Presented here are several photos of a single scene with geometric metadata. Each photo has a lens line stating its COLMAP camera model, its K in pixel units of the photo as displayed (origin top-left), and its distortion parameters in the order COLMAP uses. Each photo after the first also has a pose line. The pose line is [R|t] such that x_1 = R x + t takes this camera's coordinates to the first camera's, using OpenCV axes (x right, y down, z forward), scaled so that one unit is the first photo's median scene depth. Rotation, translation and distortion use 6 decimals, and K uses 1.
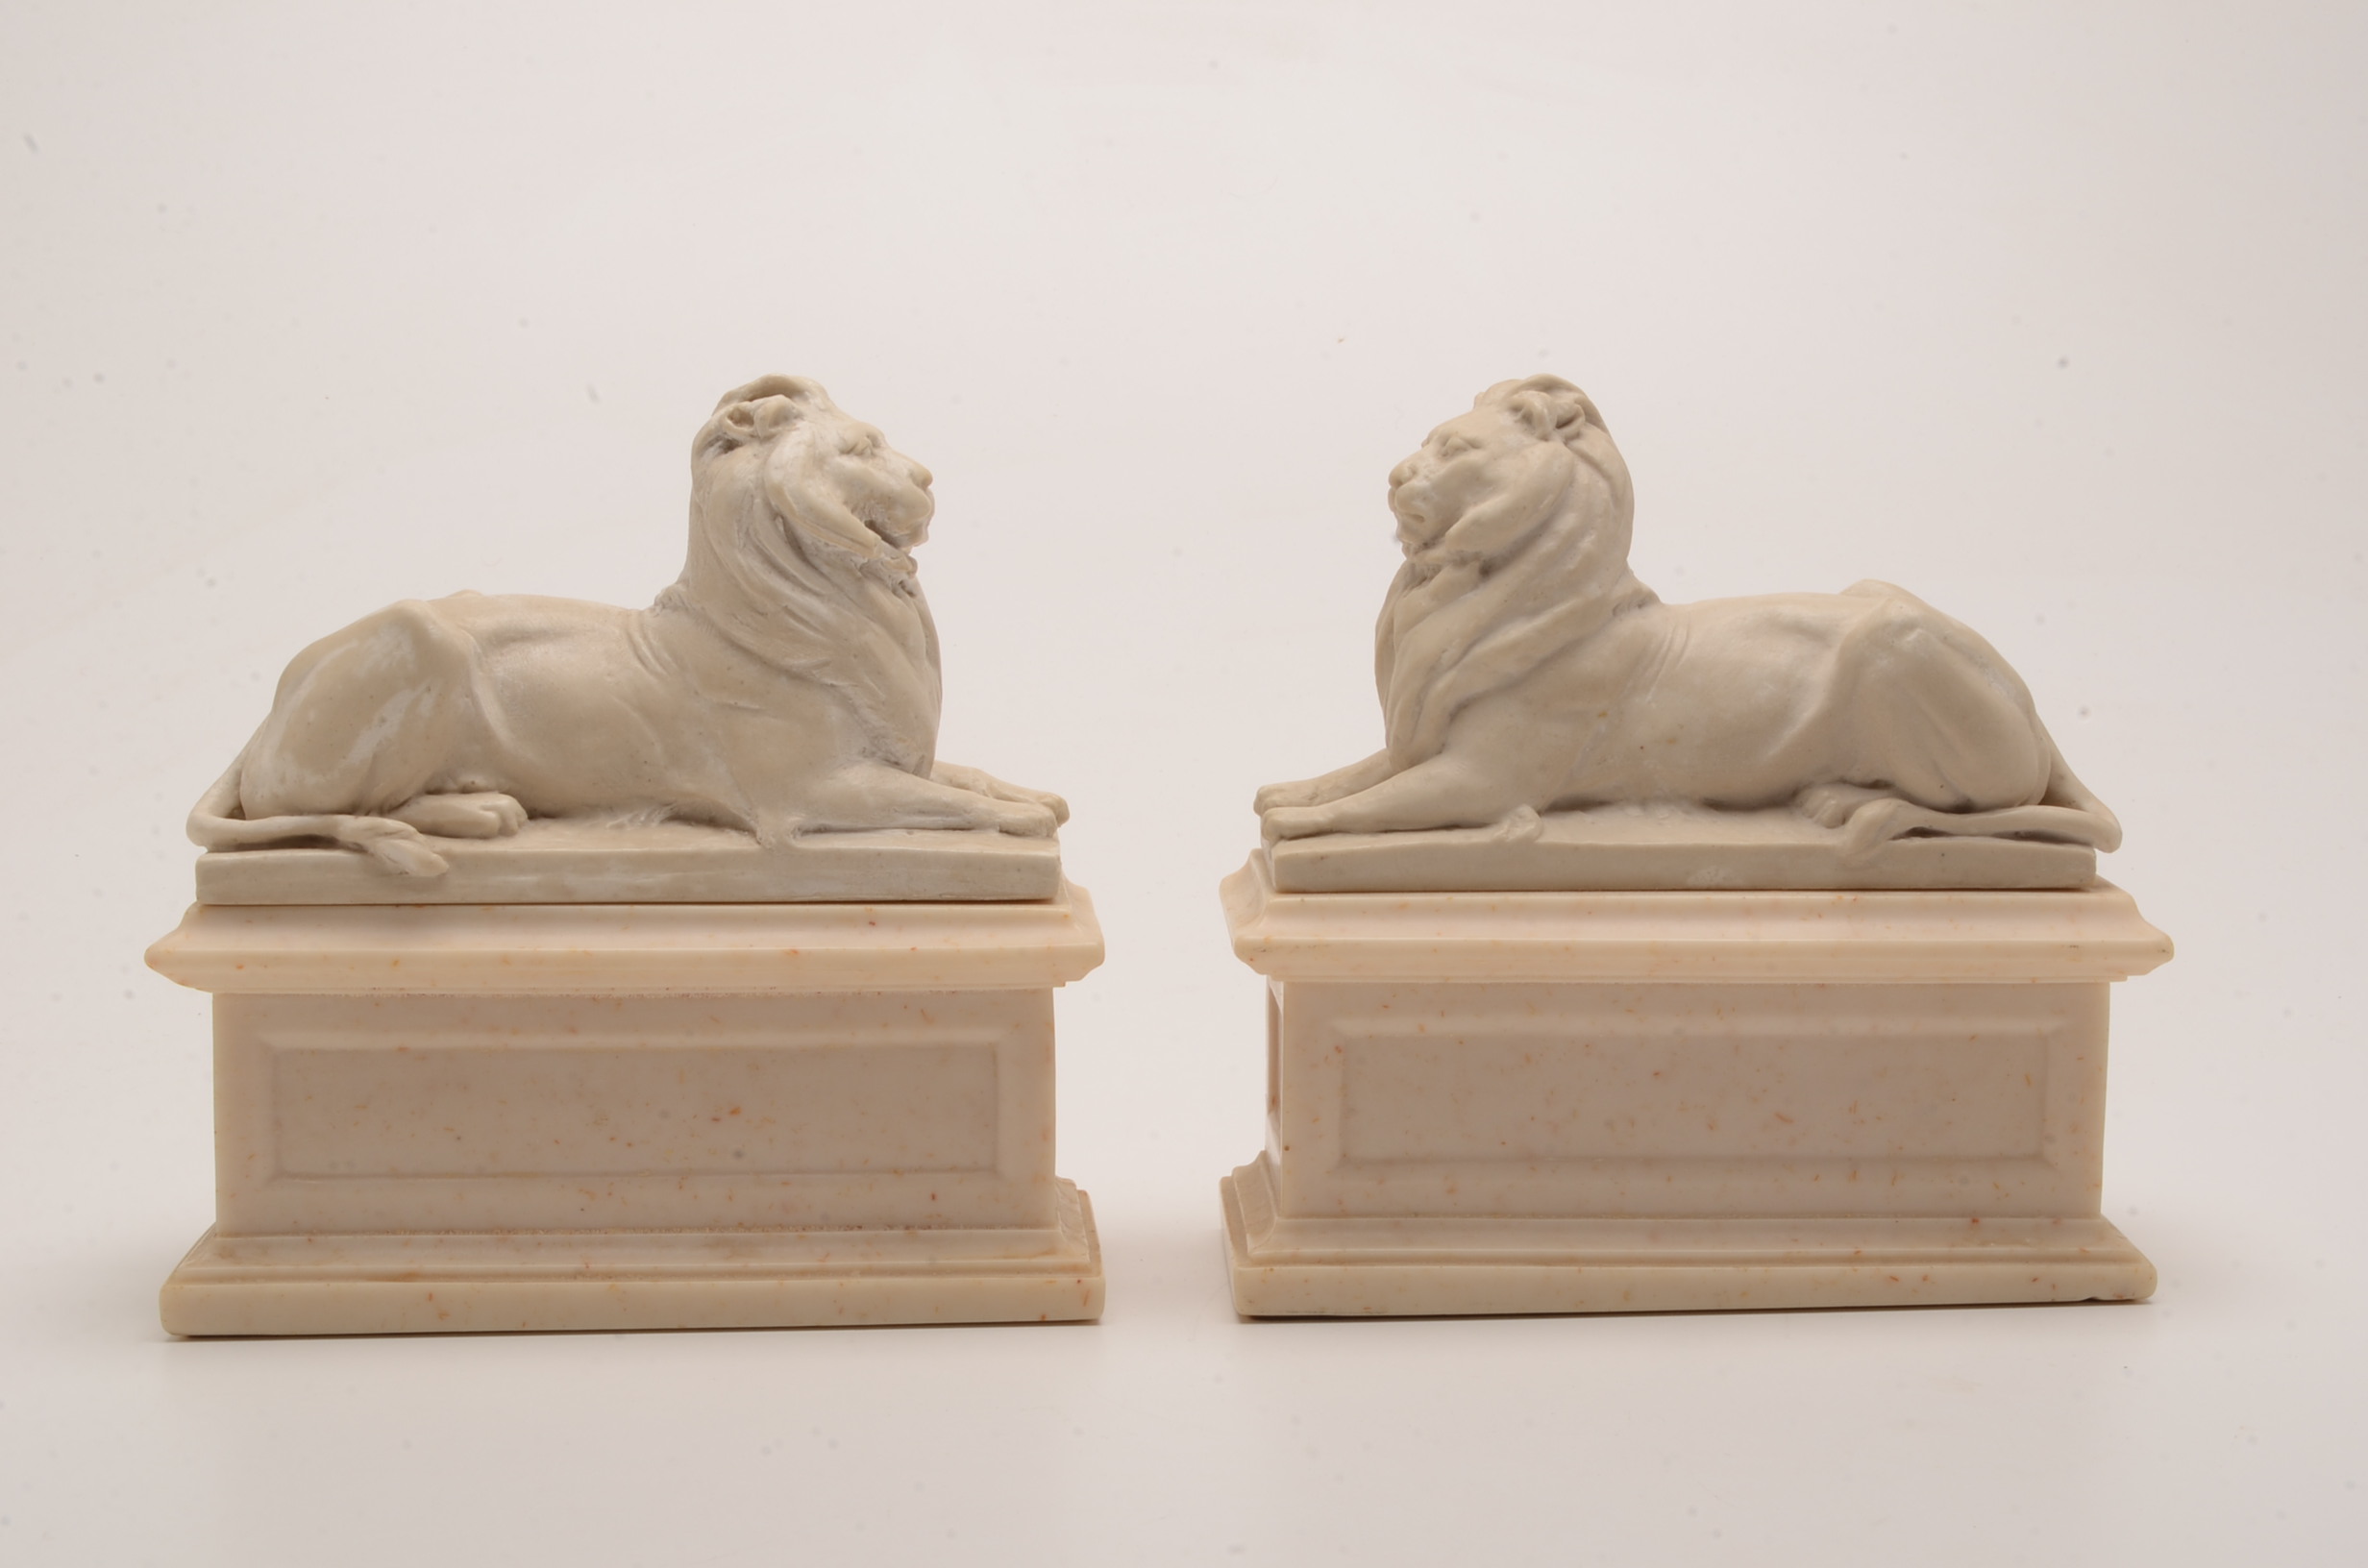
lens RADIAL K [[3865.9, 0, 1184.0], [0, 3865.9, 784.0], [0, 0, 1]] dist [0.002312, -0.020825]
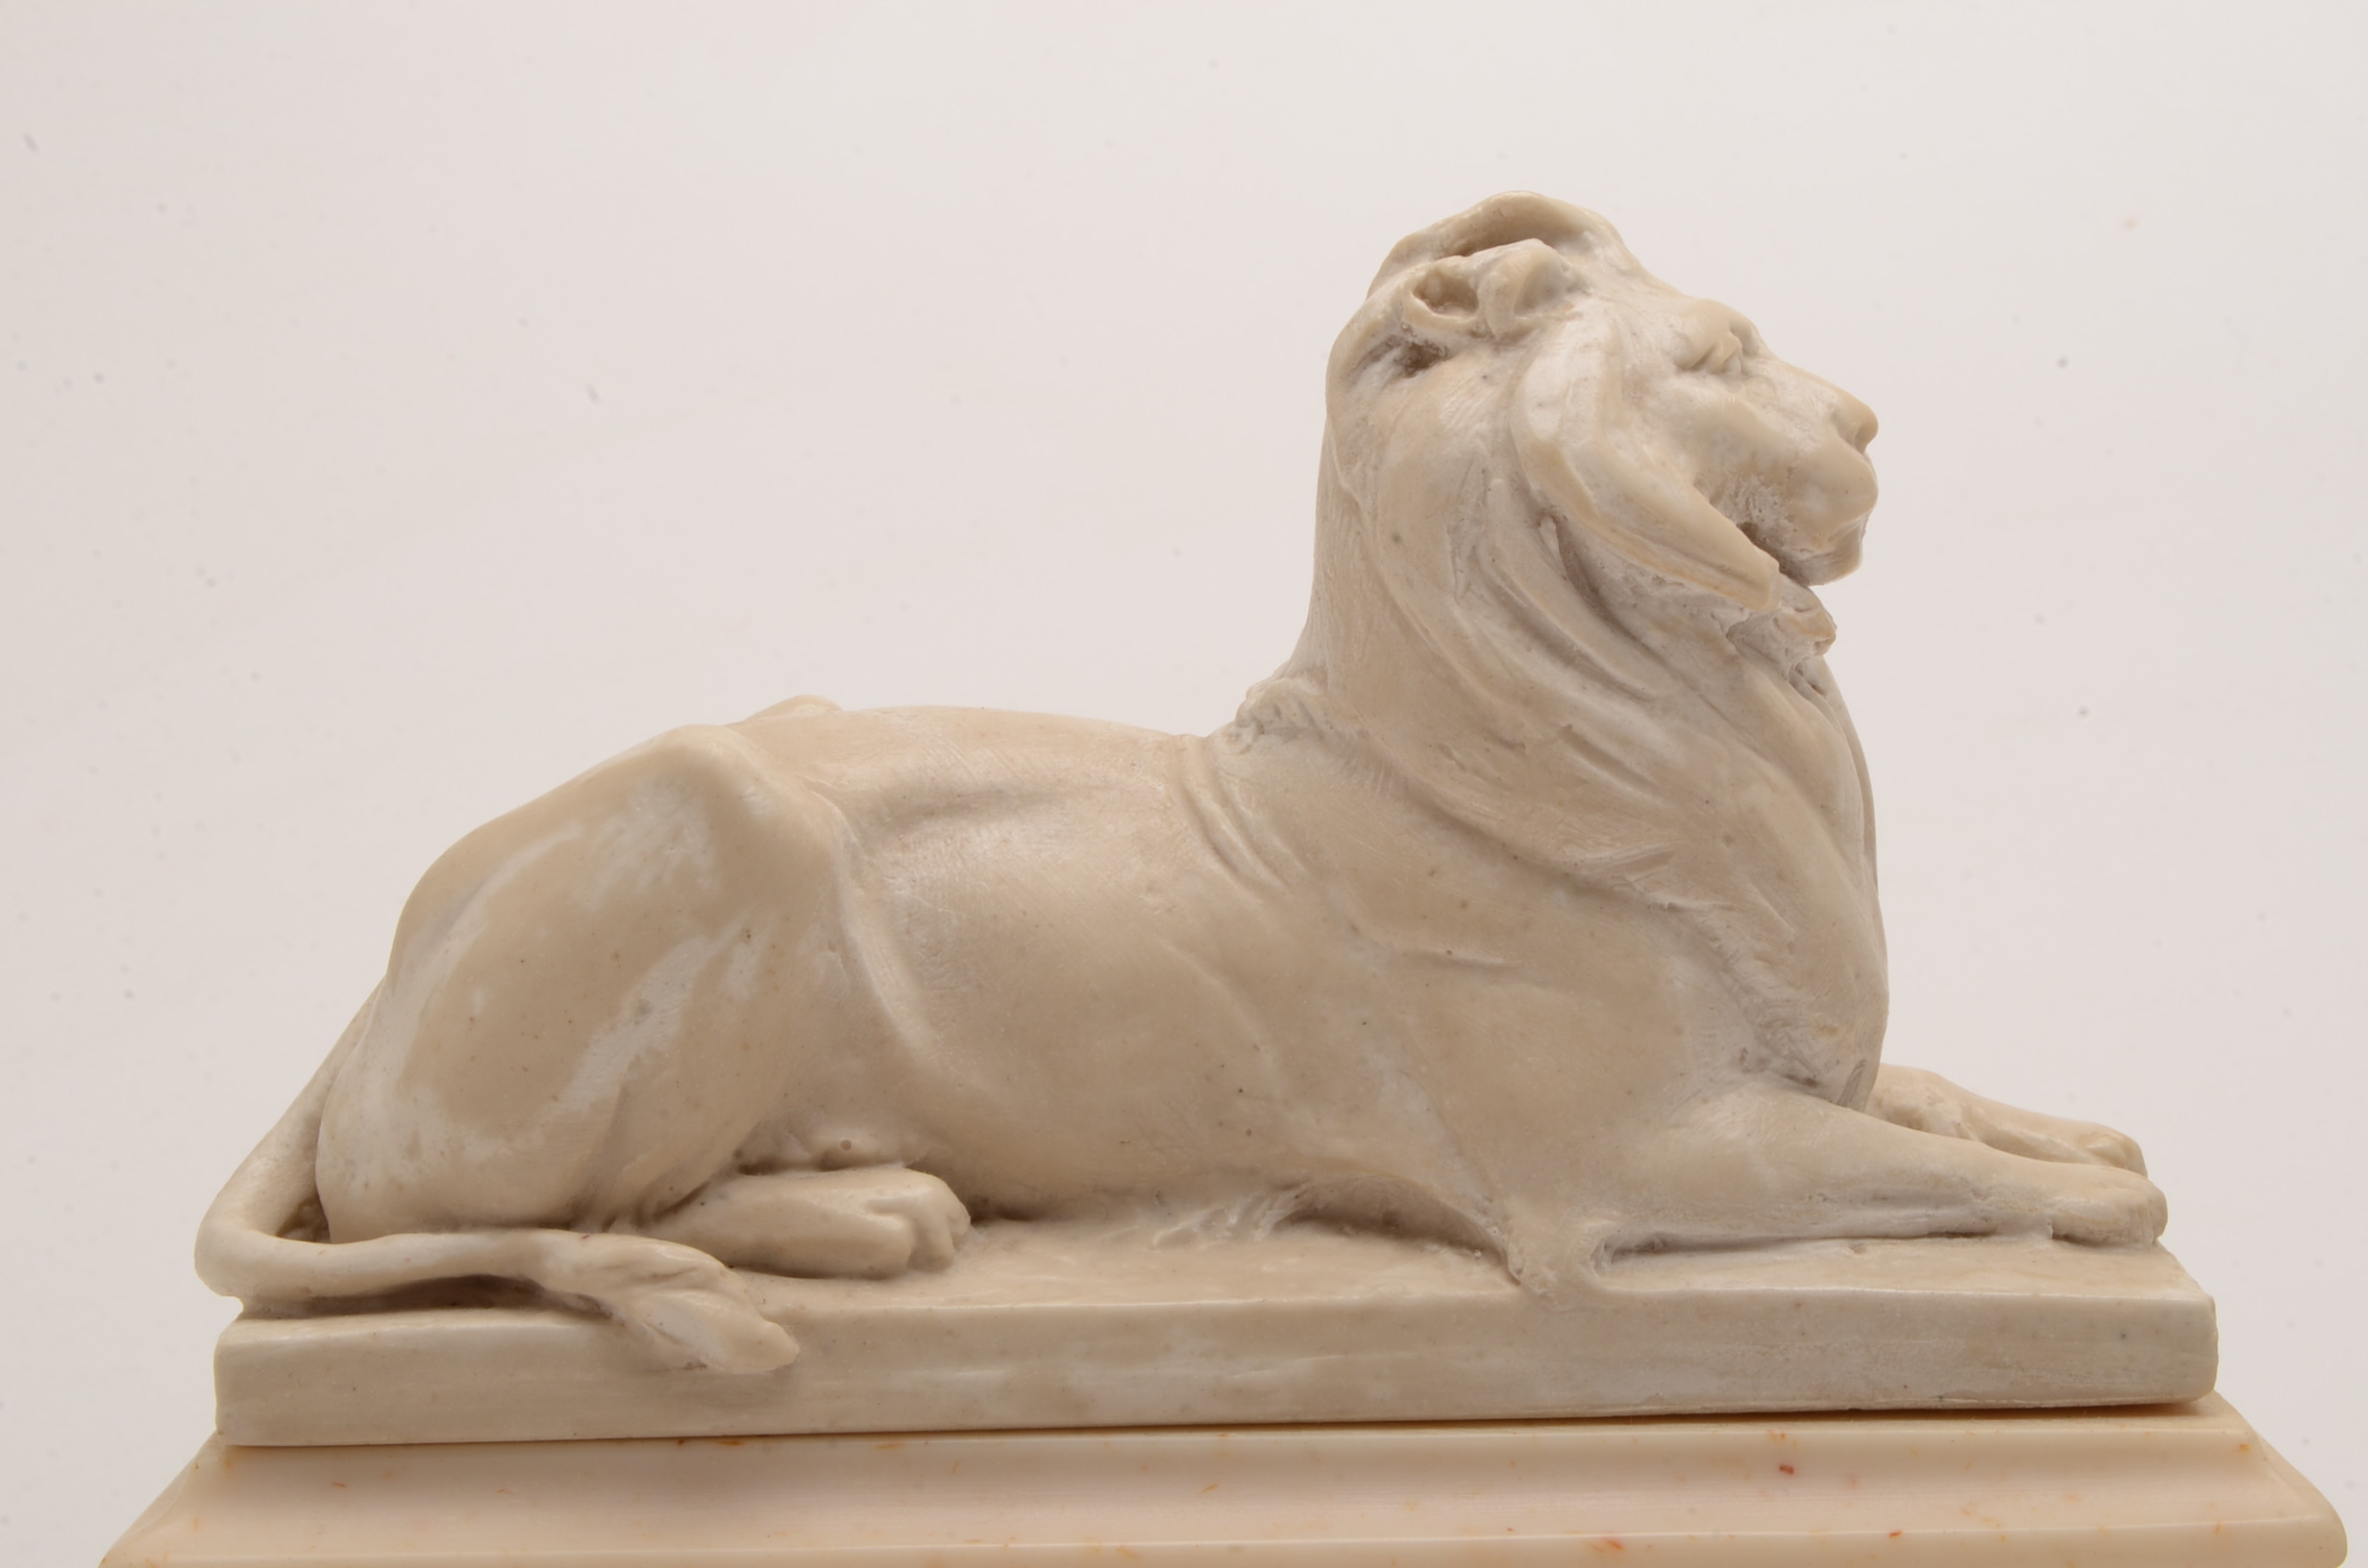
lens RADIAL K [[4881.4, 0, 1184.0], [0, 4881.4, 784.0], [0, 0, 1]] dist [0.043626, 0.141330]
pose [[0.997833, -0.016407, -0.063722, -0.110571], [0.015068, 0.999657, -0.021431, -0.028534], [0.064052, 0.020425, 0.997738, 0.455157]]
